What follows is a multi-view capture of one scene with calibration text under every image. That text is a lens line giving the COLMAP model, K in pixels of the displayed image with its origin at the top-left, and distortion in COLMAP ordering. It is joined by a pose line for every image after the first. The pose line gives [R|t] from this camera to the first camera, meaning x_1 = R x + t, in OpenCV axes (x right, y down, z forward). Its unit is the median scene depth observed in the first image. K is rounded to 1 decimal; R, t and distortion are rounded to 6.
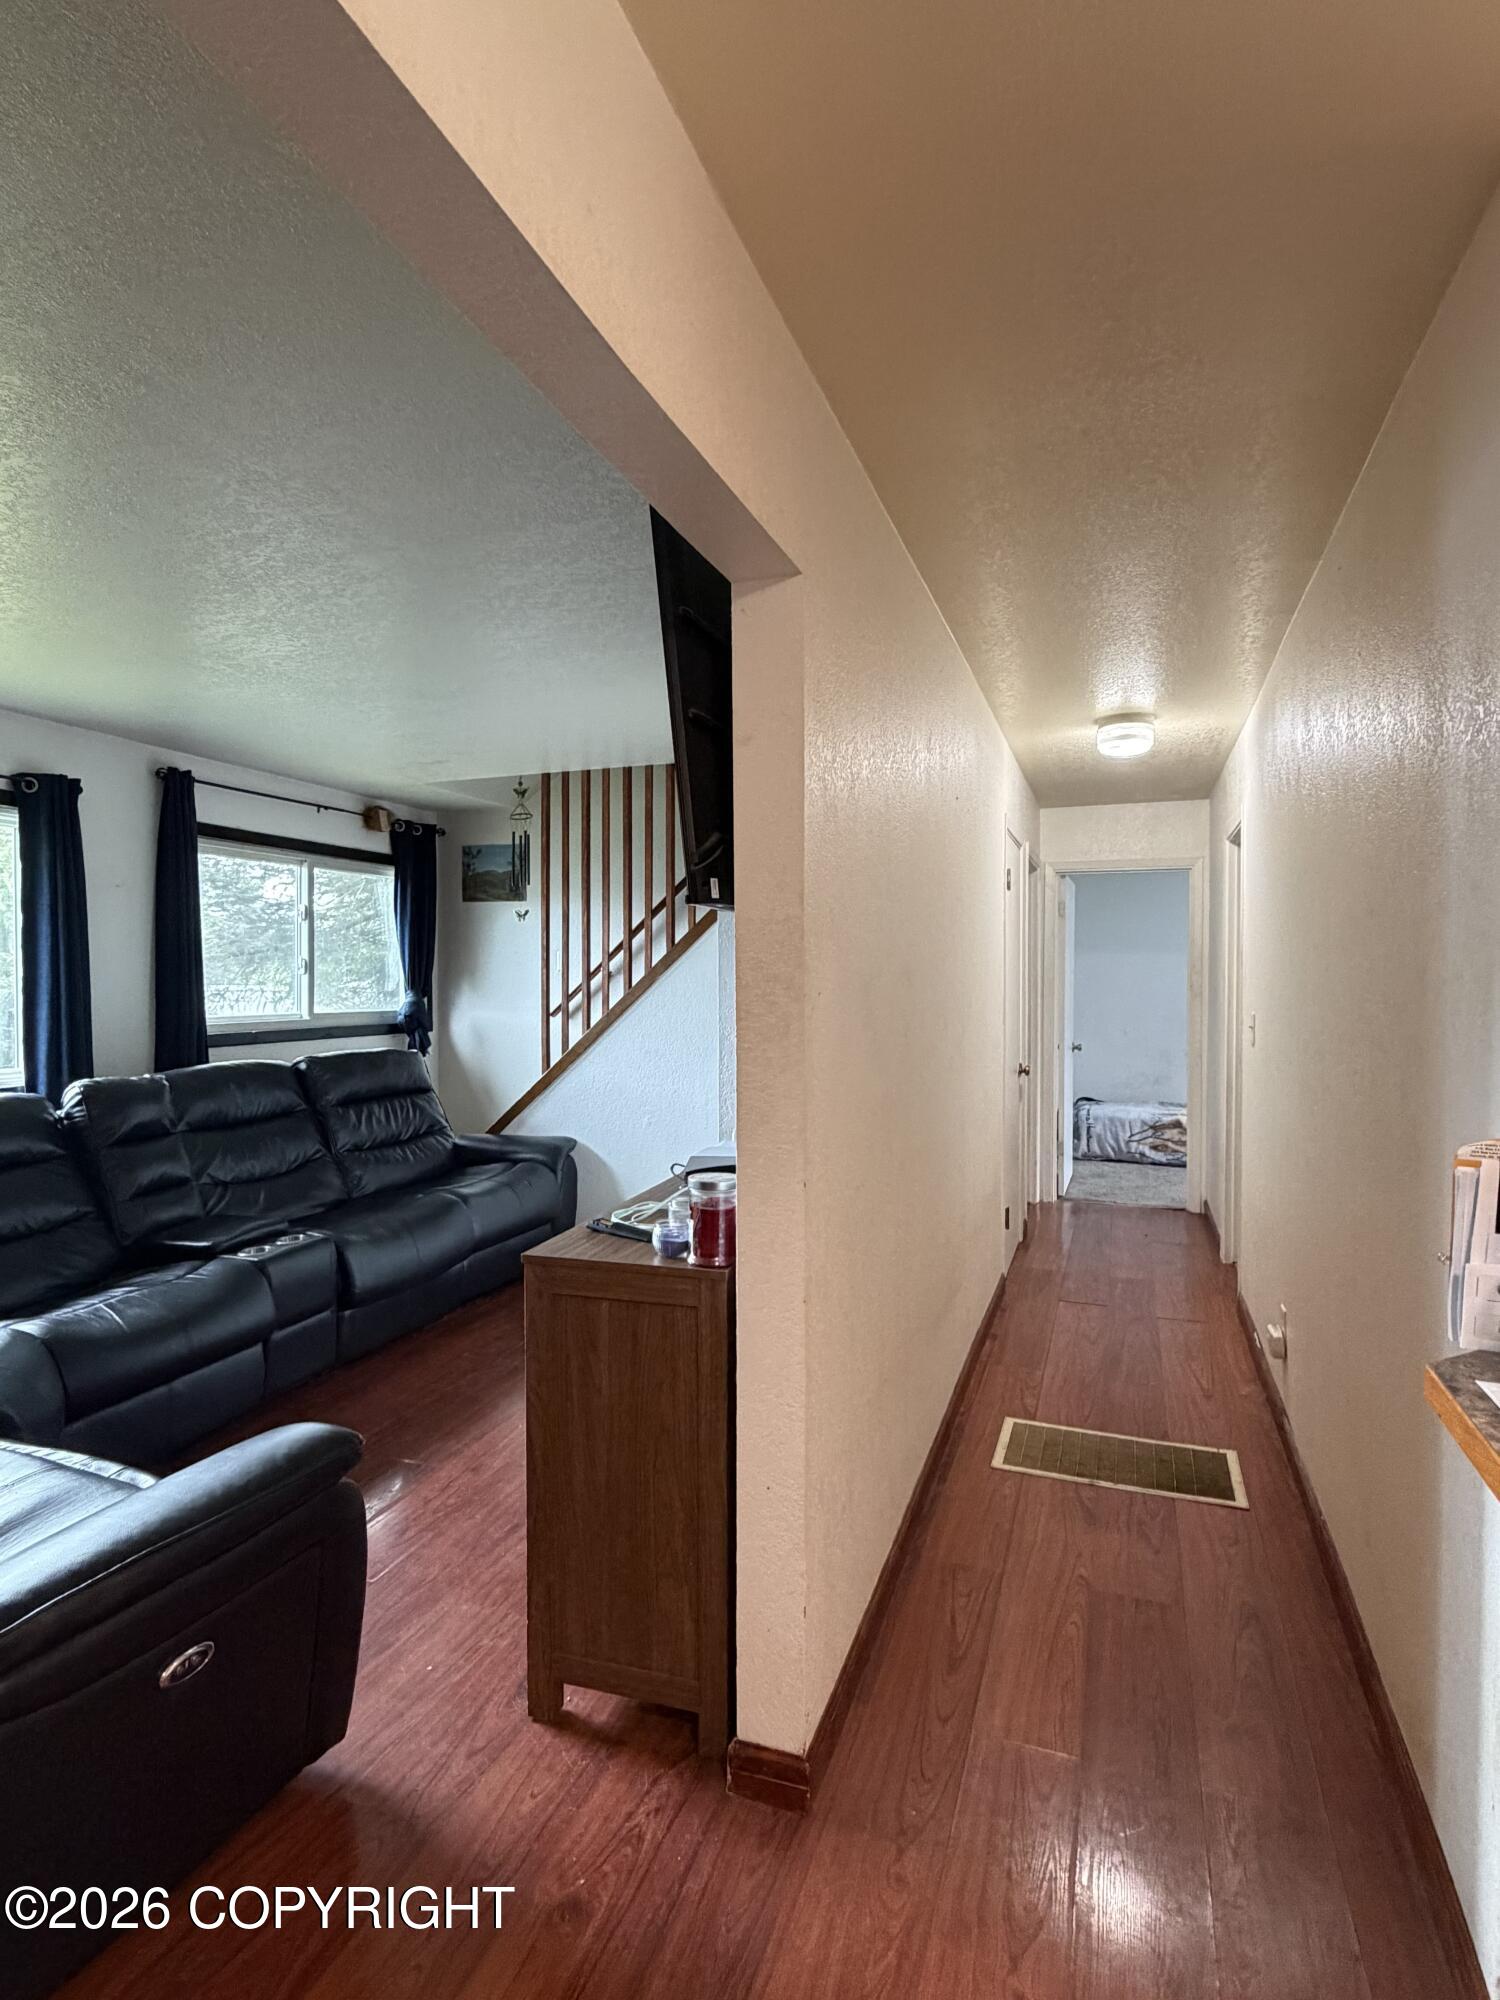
lens RADIAL K [[1042.5, 0, 755.8], [0, 1042.5, 998.3], [0, 0, 1]] dist [0.005213, -0.000613]
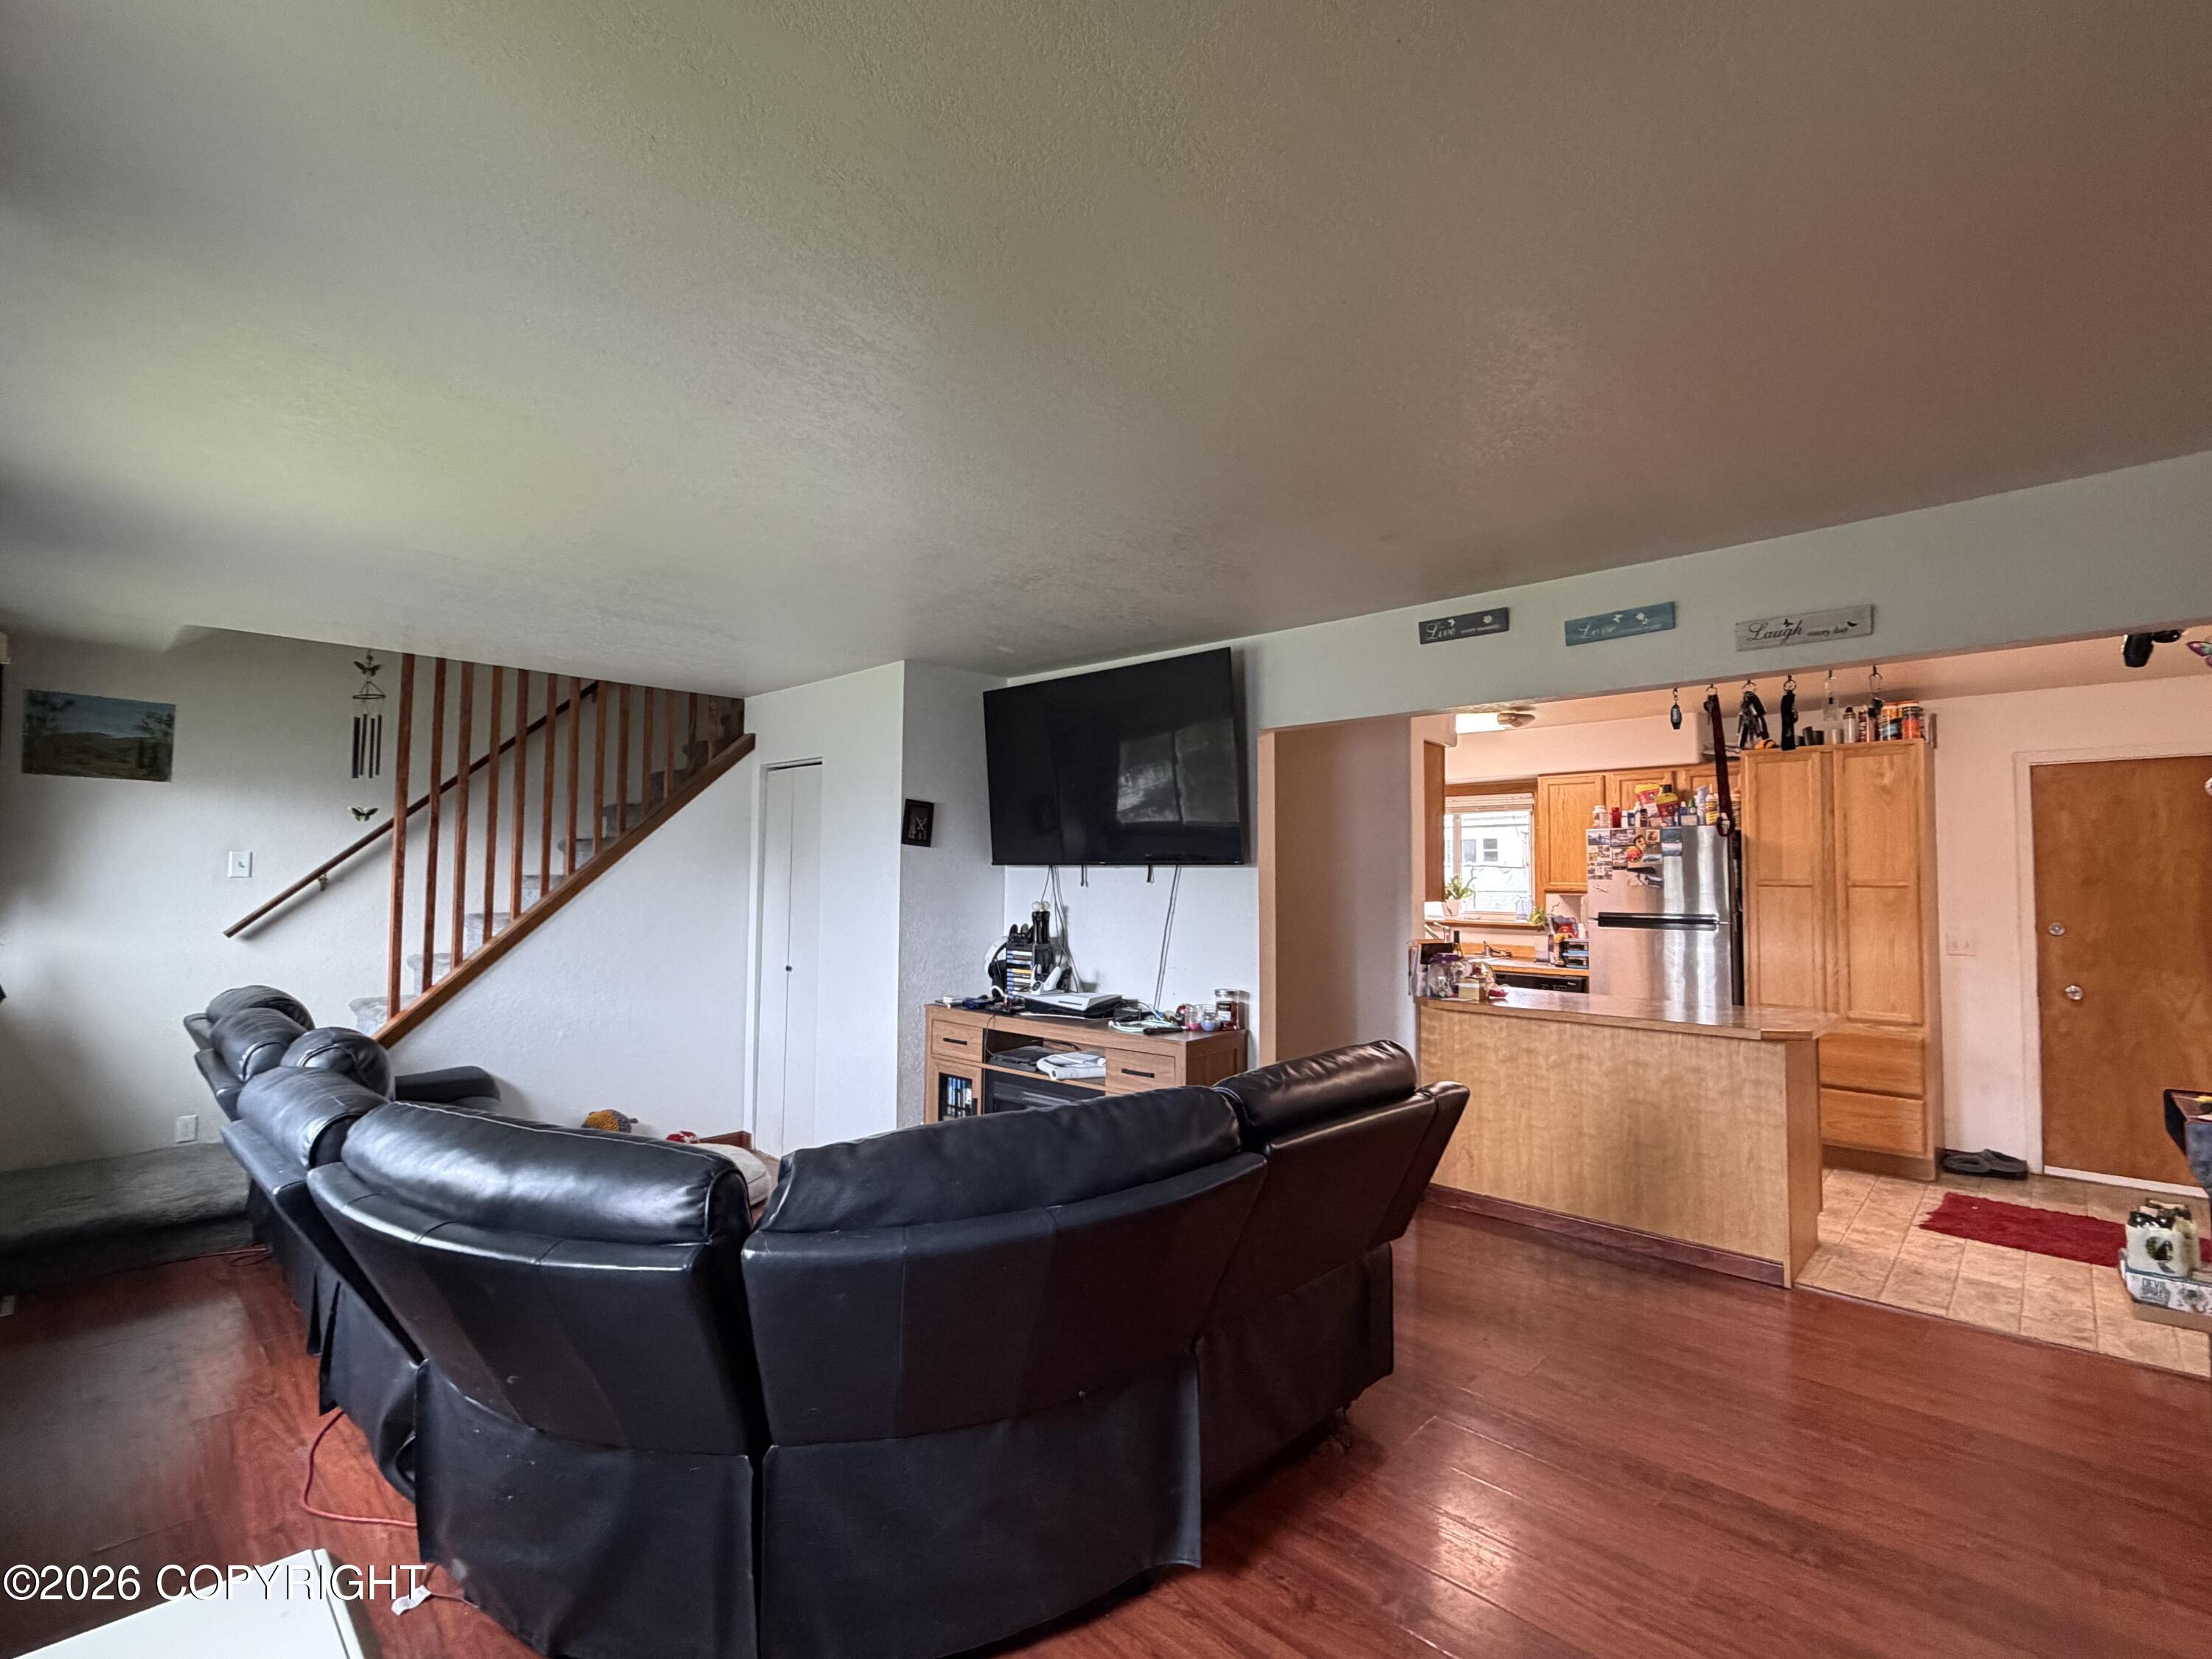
lens RADIAL K [[1006.2, 0, 1107.0], [0, 1006.2, 831.8], [0, 0, 1]] dist [-0.001234, 0.000428]
pose [[0.405419, 0.041670, 0.913181, -0.773708], [0.010761, 0.998674, -0.050349, -0.019846], [-0.914068, 0.030239, 0.404433, 0.141862]]
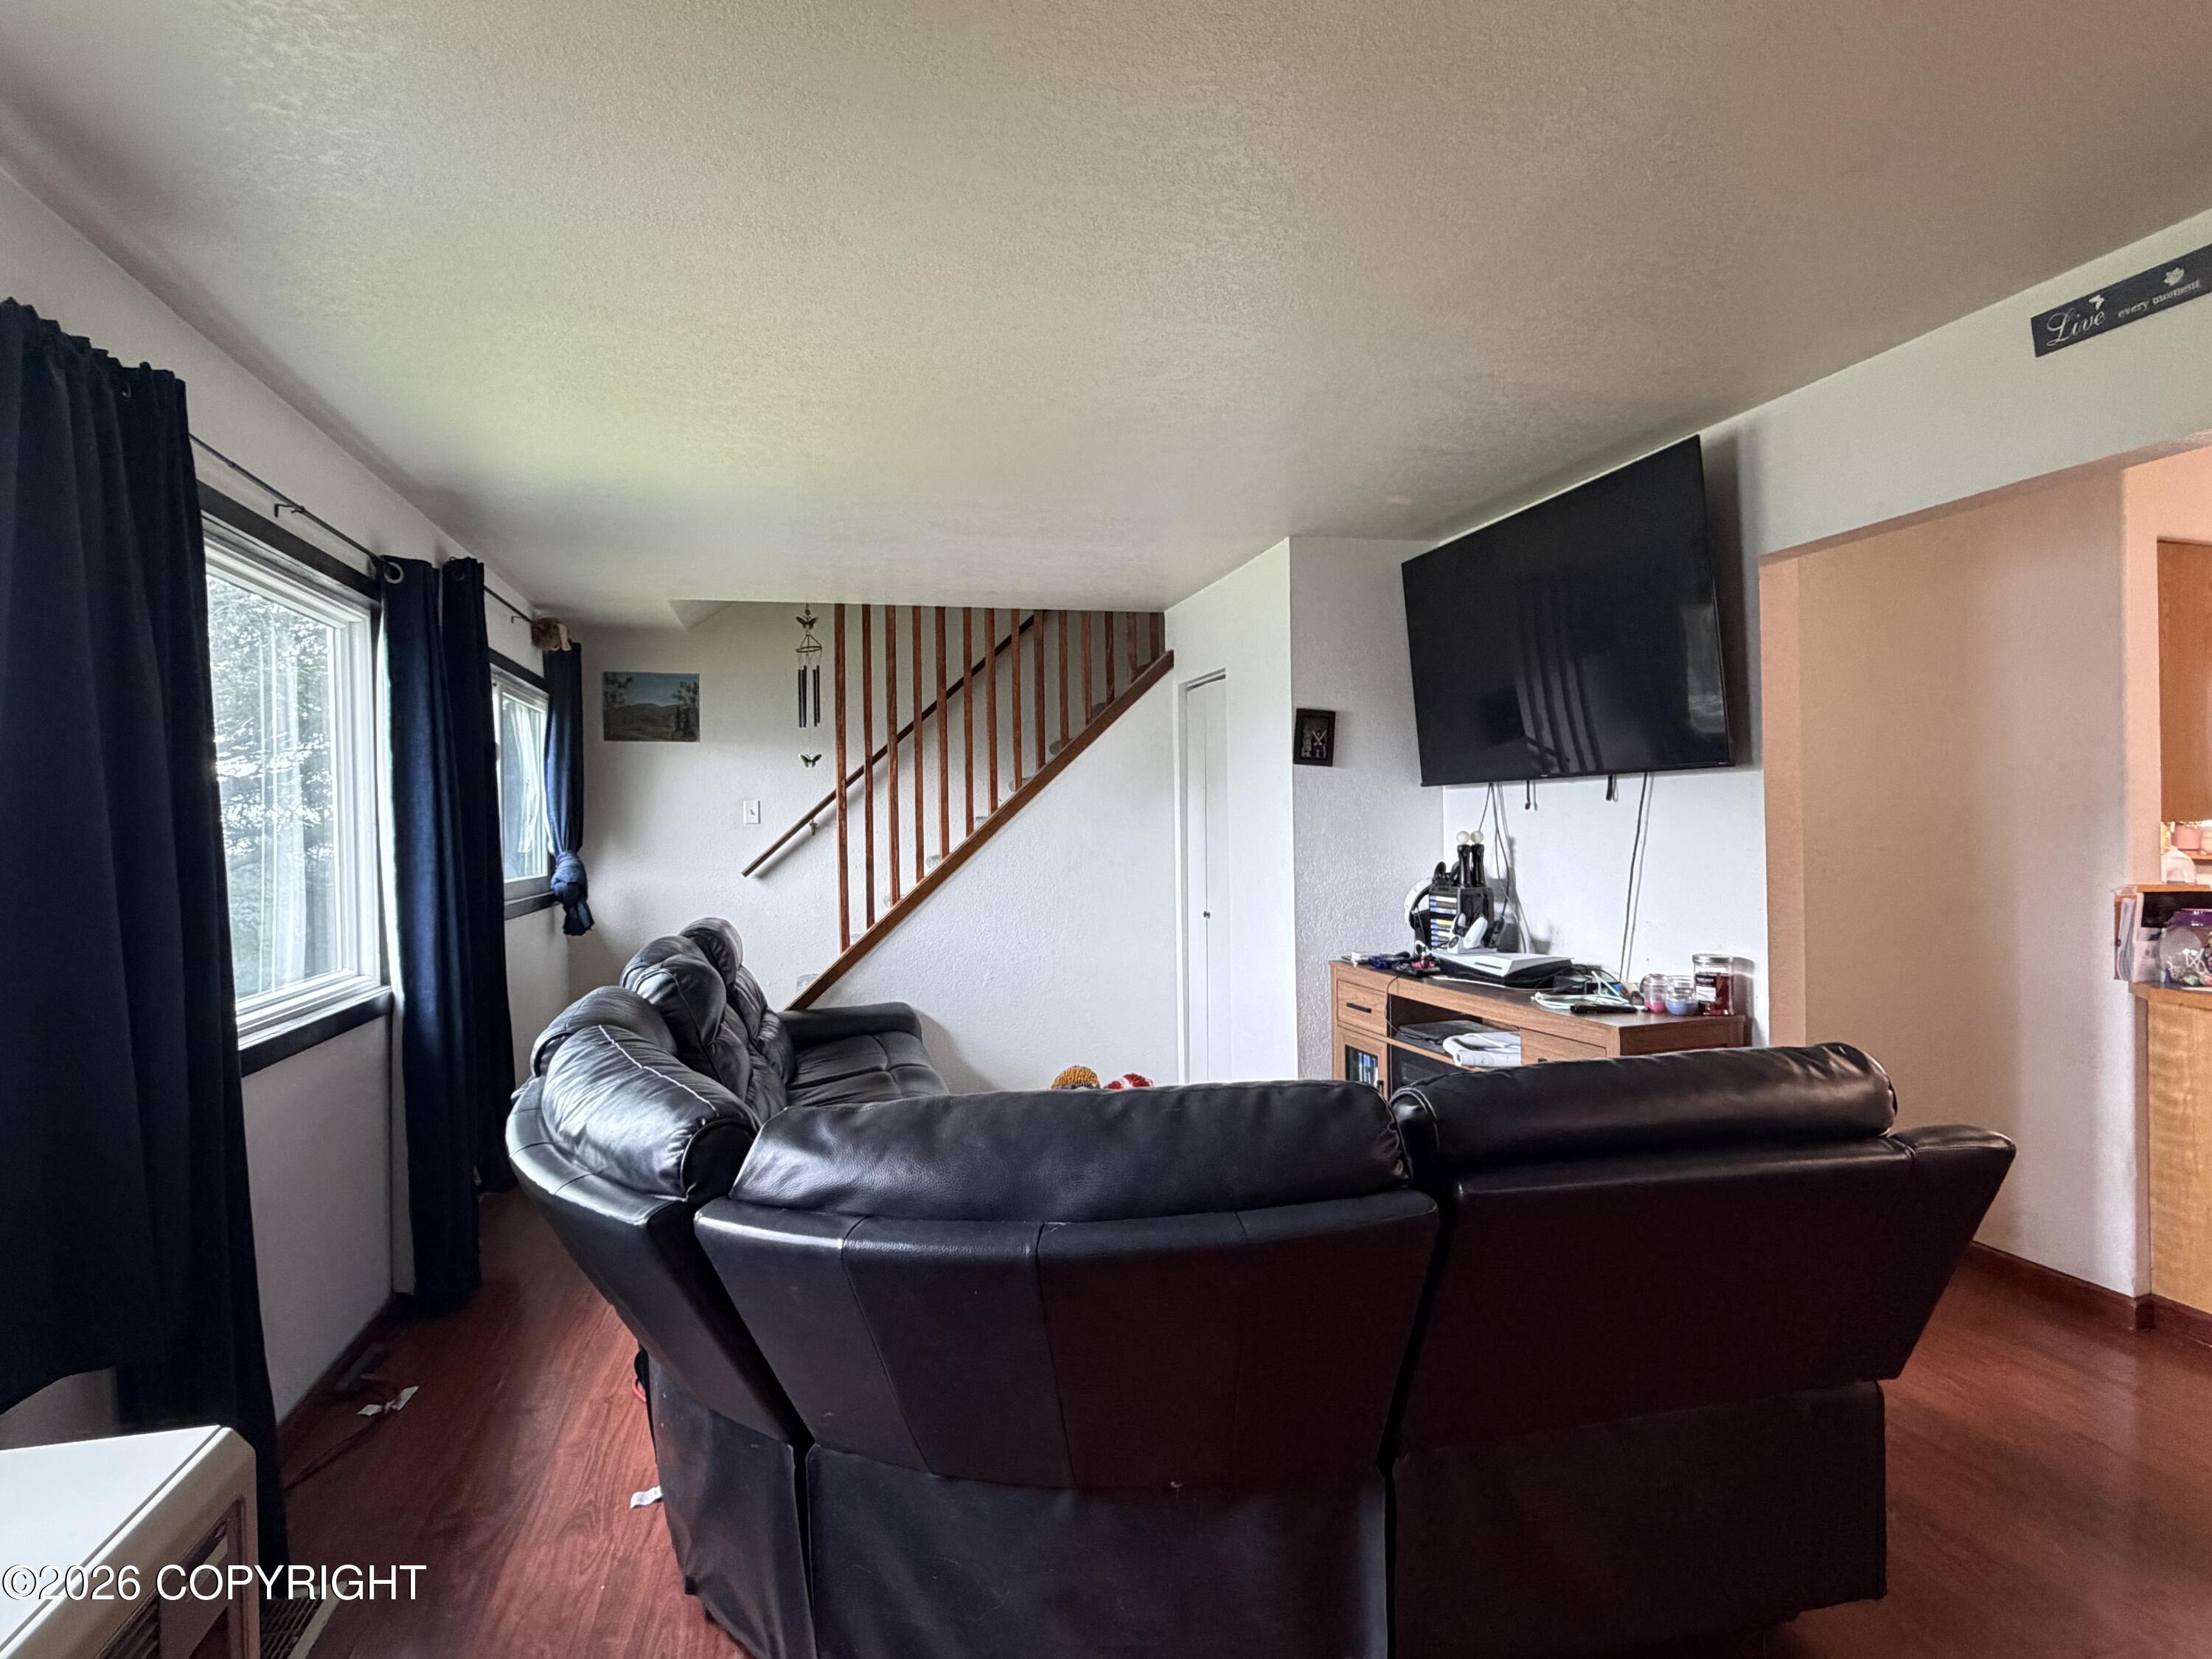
lens RADIAL K [[1153.0, 0, 1105.2], [0, 1153.0, 832.3], [0, 0, 1]] dist [0.005213, -0.000613]
pose [[0.828038, -0.021163, 0.560272, -0.611955], [0.029885, 0.999533, -0.006413, -0.005029], [-0.559875, 0.022054, 0.828284, 0.054326]]
